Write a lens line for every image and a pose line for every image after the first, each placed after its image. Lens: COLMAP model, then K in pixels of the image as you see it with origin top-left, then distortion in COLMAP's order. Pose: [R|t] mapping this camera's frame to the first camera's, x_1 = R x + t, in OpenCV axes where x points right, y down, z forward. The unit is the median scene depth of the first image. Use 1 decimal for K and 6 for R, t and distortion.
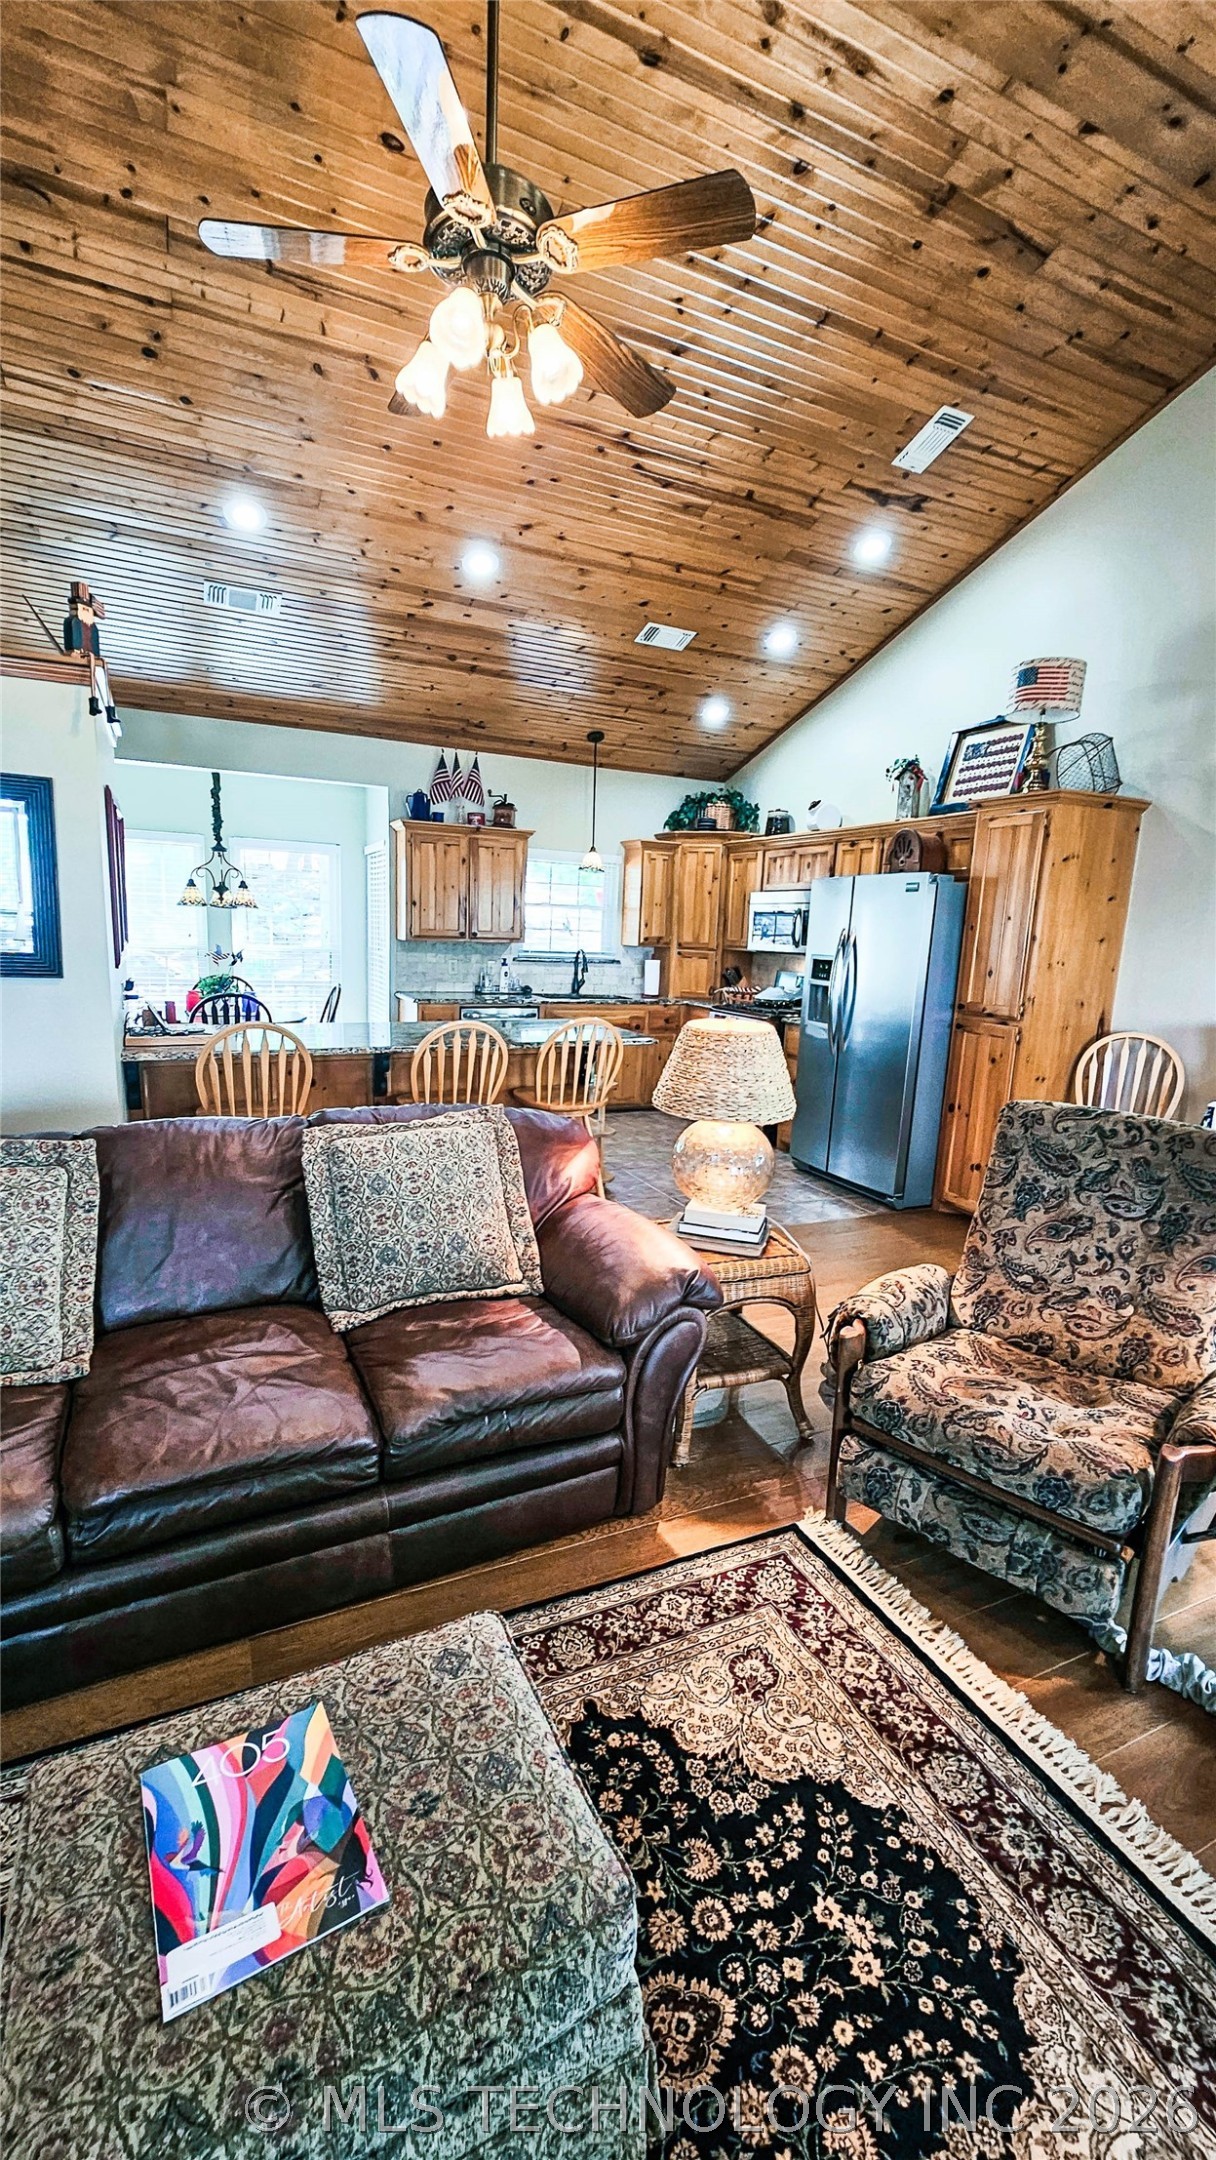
lens RADIAL K [[882.8, 0, 595.4], [0, 882.8, 1090.0], [0, 0, 1]] dist [-0.001259, -0.000022]
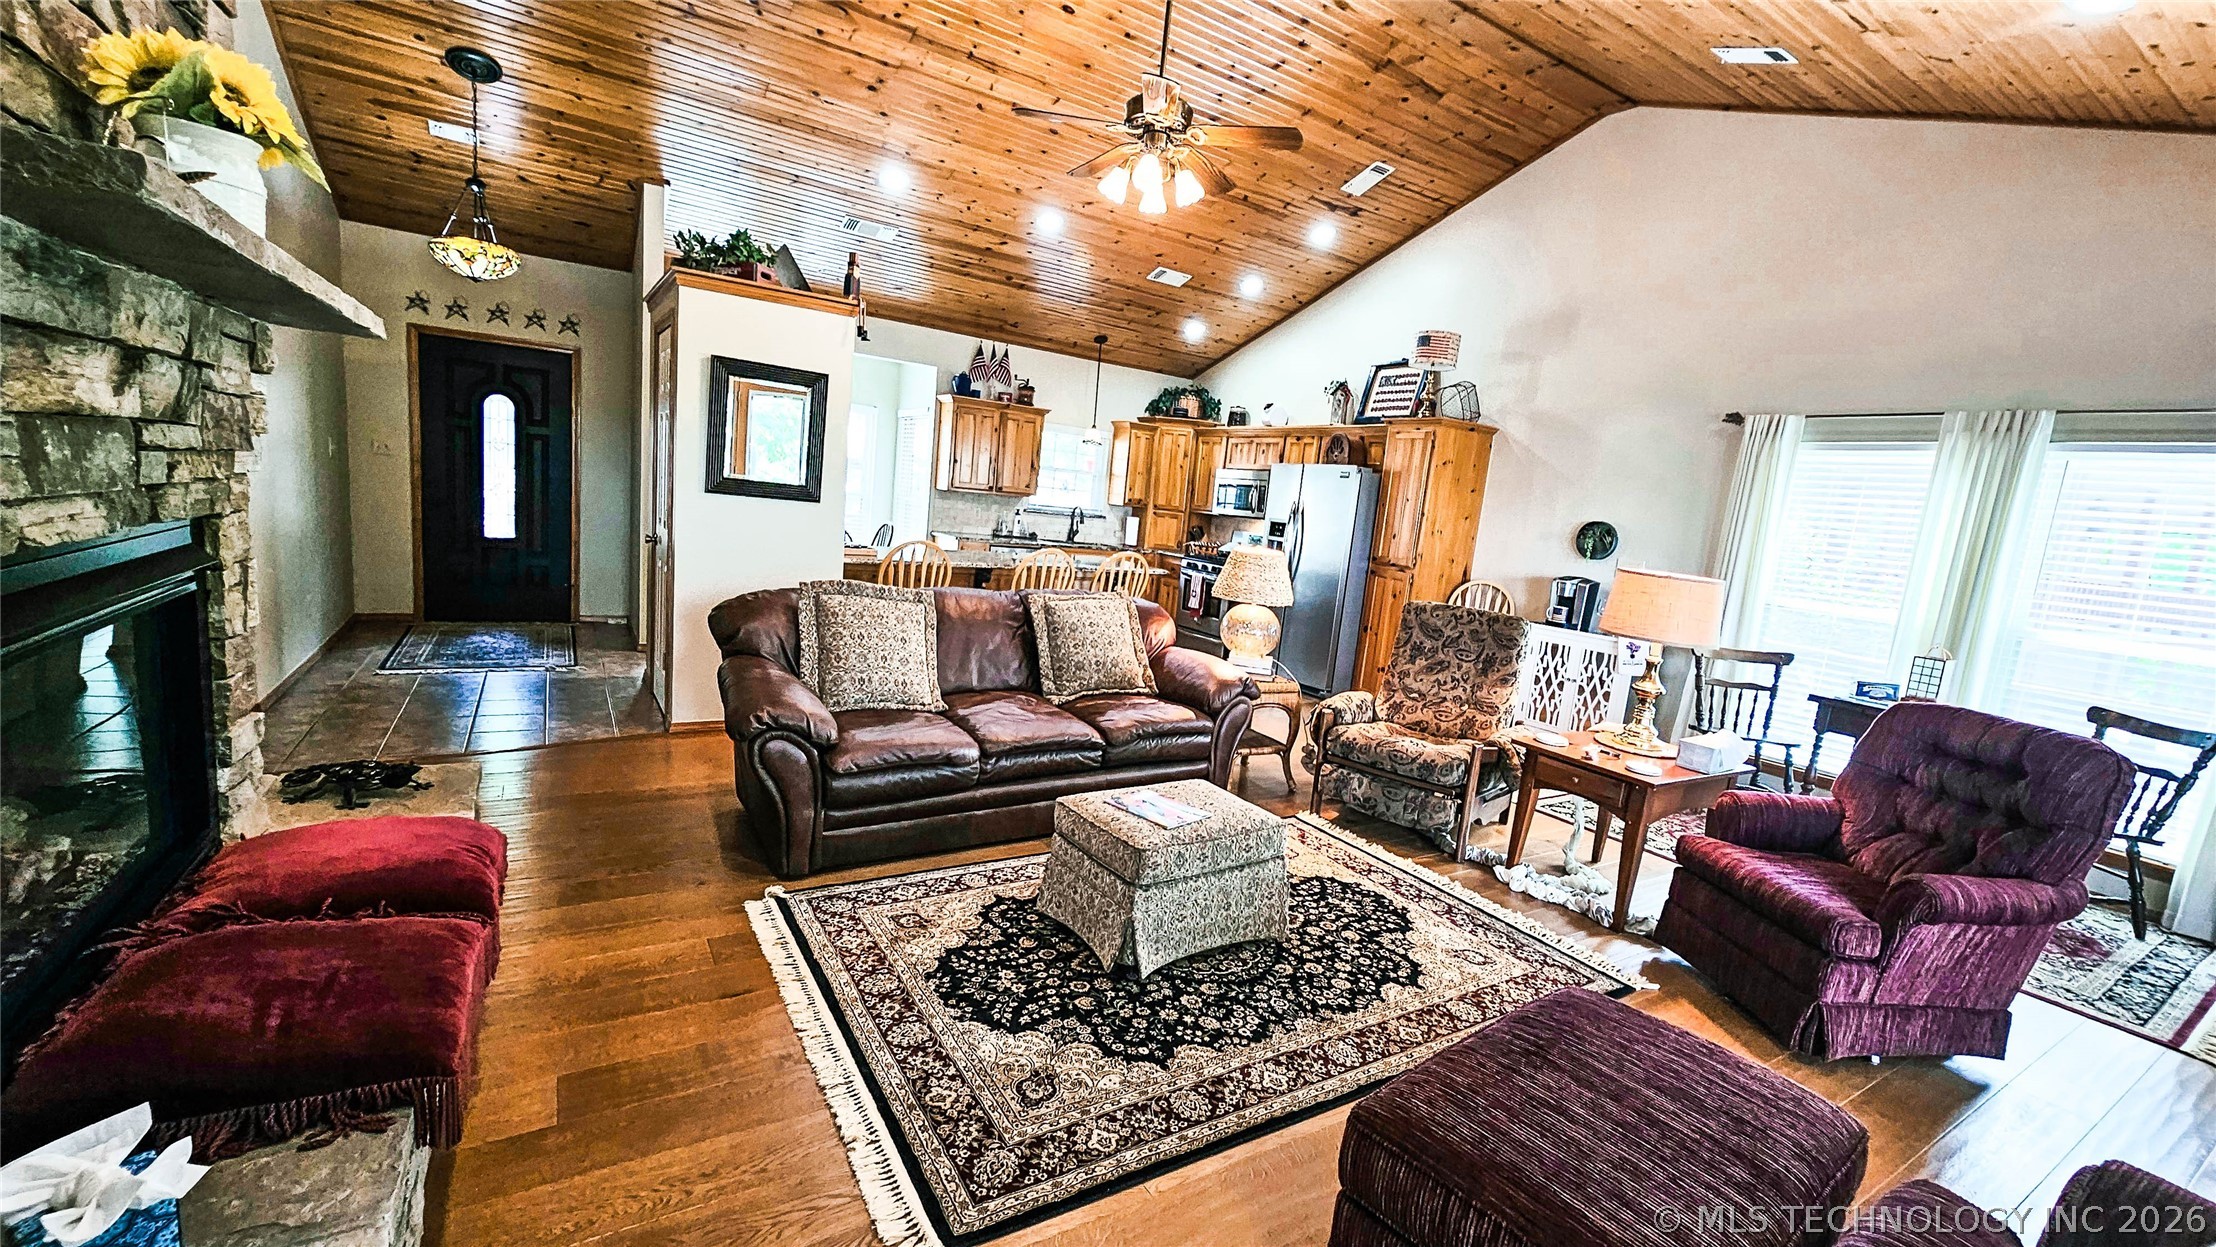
lens RADIAL K [[900.9, 0, 1107.7], [0, 900.9, 632.3], [0, 0, 1]] dist [-0.000026, -0.000558]
pose [[0.991020, 0.039074, 0.127881, -0.178602], [-0.035885, 0.998987, -0.027144, 0.071574], [-0.128812, 0.022311, 0.991418, -0.356710]]
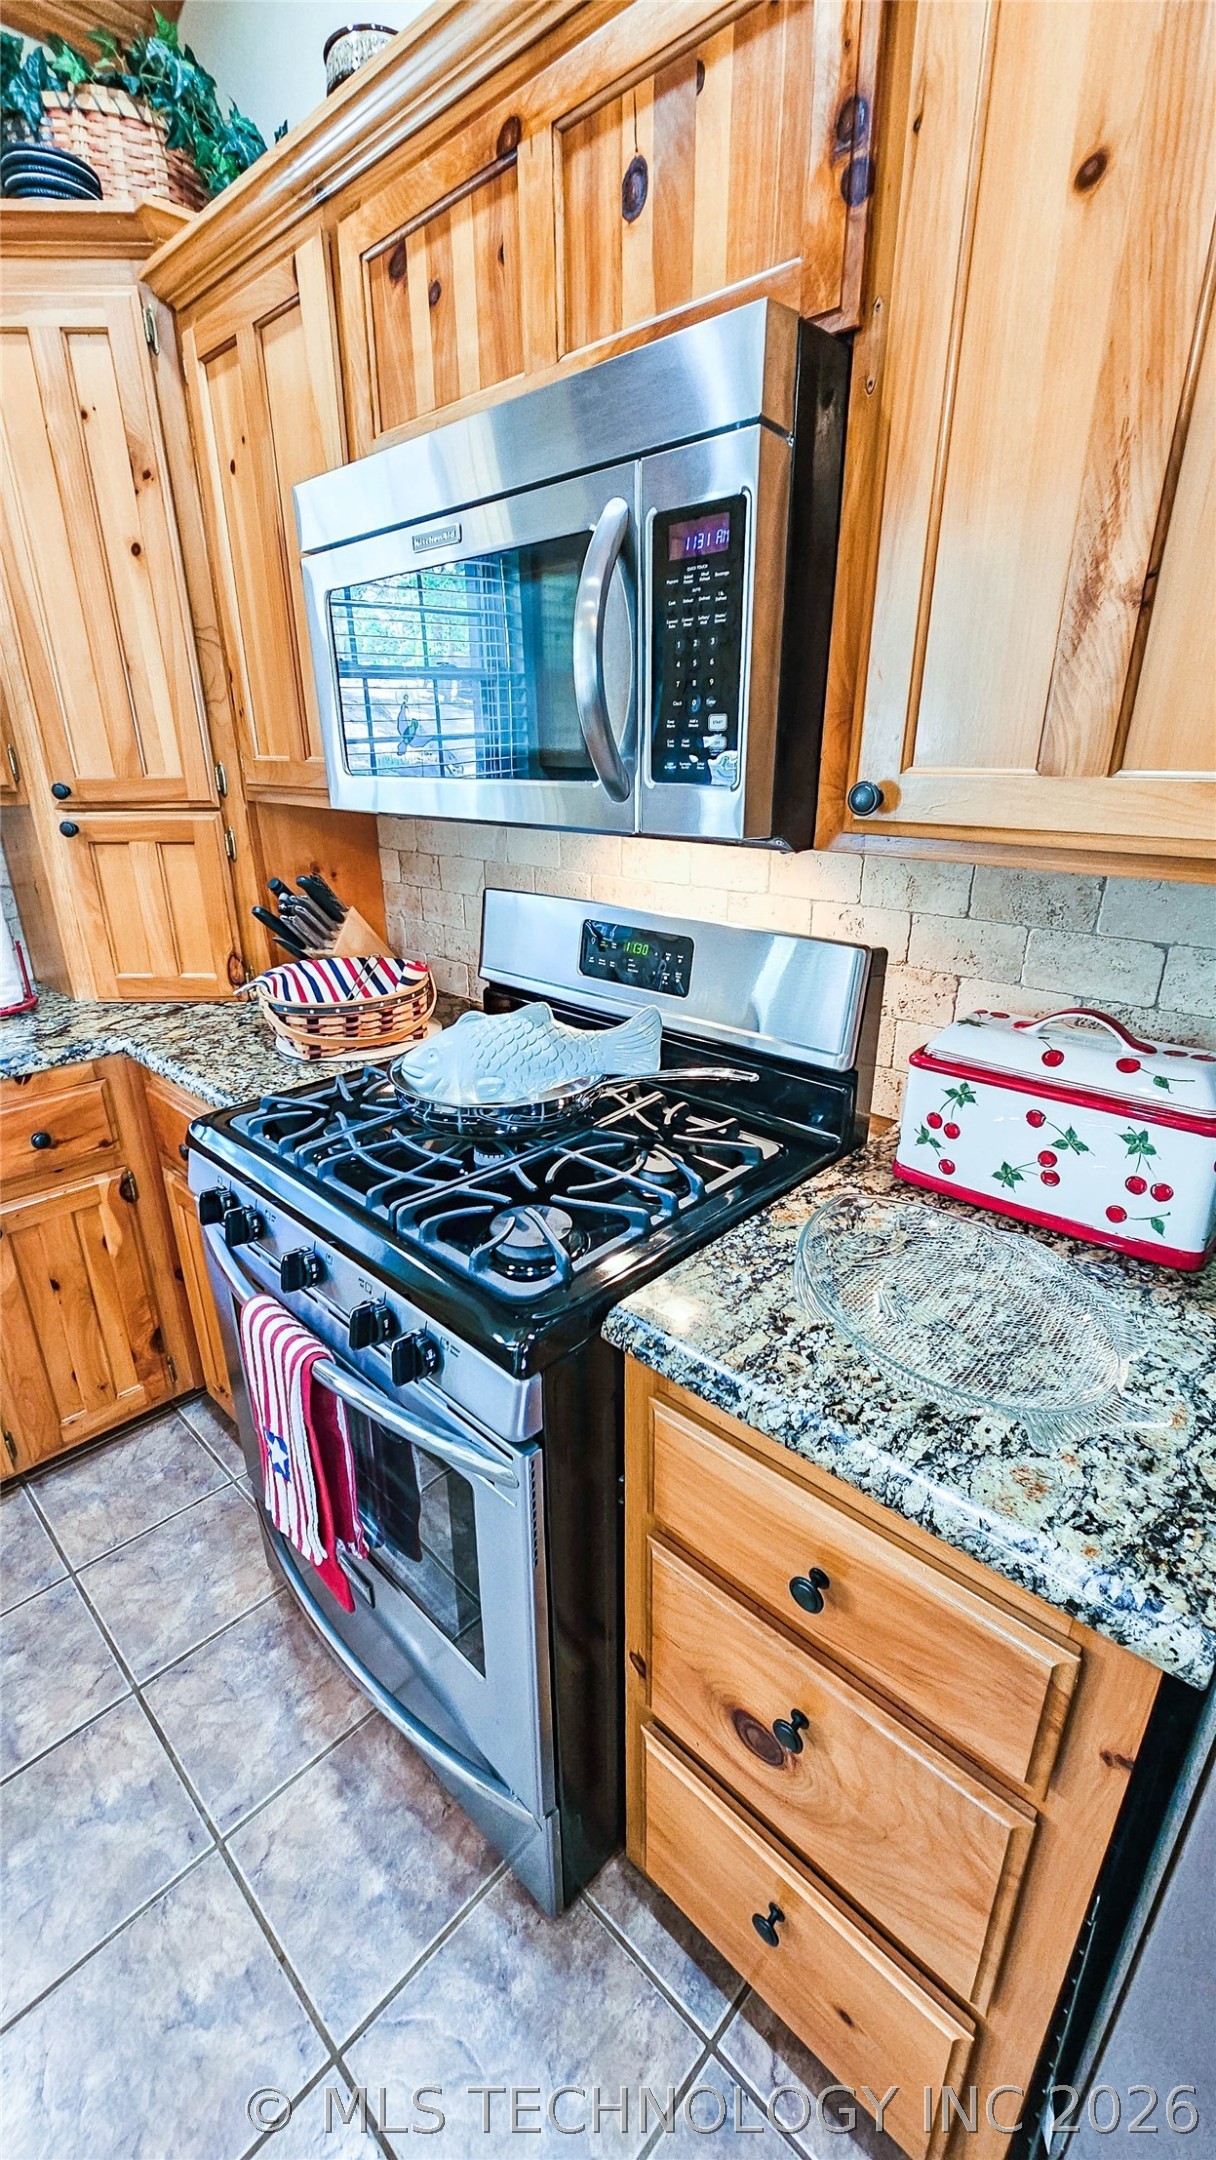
lens RADIAL K [[878.1, 0, 596.6], [0, 878.1, 1081.0], [0, 0, 1]] dist [-0.000026, -0.000558]
pose [[0.928096, -0.176837, 0.327669, 0.194218], [0.110901, 0.971367, 0.210111, -0.171344], [-0.355442, -0.158664, 0.921133, 1.000193]]
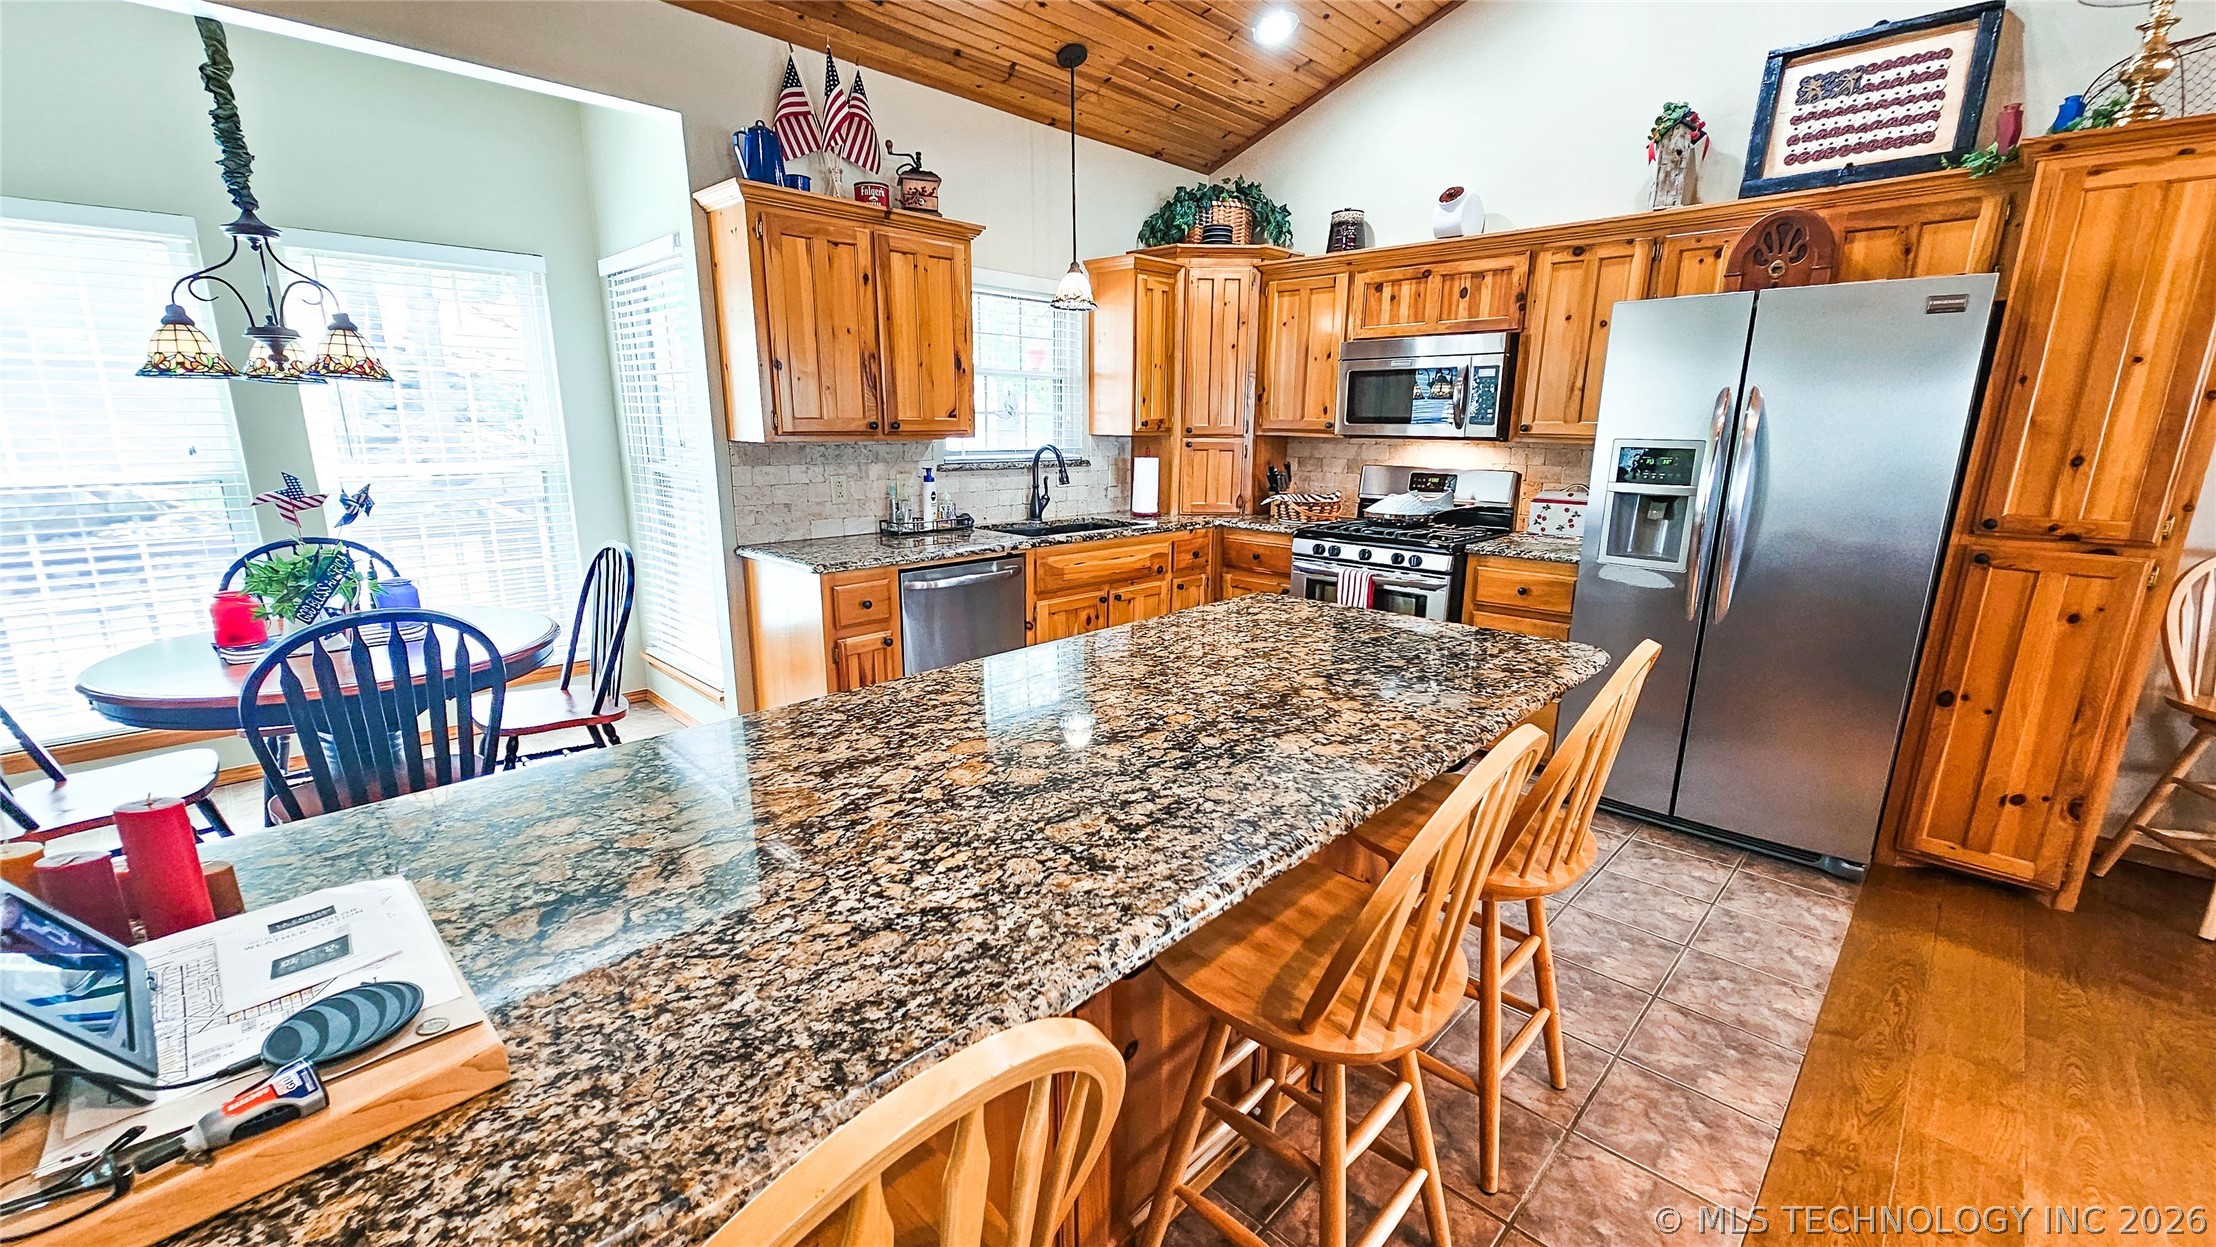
lens RADIAL K [[900.9, 0, 1107.7], [0, 900.9, 632.3], [0, 0, 1]] dist [-0.000026, -0.000558]
pose [[0.932953, -0.113546, 0.341622, -0.271263], [0.092731, 0.992732, 0.076714, -0.106800], [-0.347849, -0.039892, 0.936701, 0.575667]]
